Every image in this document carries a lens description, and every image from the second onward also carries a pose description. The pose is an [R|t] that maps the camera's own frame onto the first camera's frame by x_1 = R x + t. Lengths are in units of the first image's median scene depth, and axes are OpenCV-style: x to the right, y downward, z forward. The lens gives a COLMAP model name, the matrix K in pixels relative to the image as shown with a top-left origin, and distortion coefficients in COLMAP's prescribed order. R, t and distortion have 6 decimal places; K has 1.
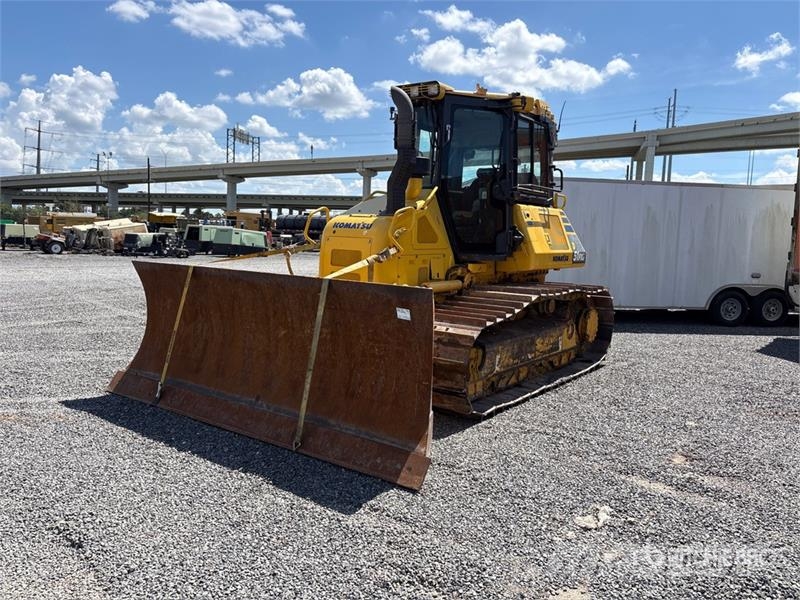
lens RADIAL K [[606.5, 0, 402.2], [0, 606.5, 293.4], [0, 0, 1]] dist [0.043379, -0.055425]
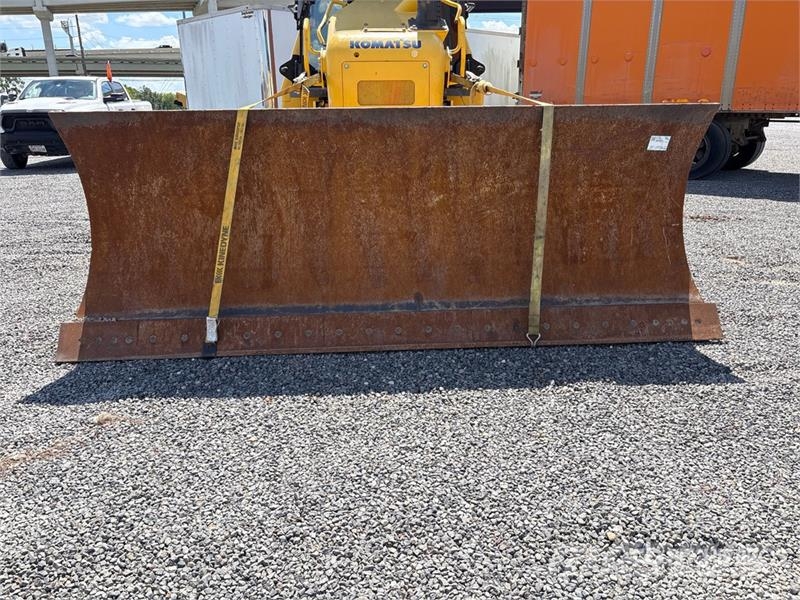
lens RADIAL K [[606.5, 0, 394.7], [0, 606.5, 308.0], [0, 0, 1]] dist [0.043379, -0.055425]
pose [[0.779811, -0.236330, 0.579692, -0.739853], [0.098103, 0.960696, 0.259689, -0.000960], [-0.618280, -0.145639, 0.772346, 0.525966]]
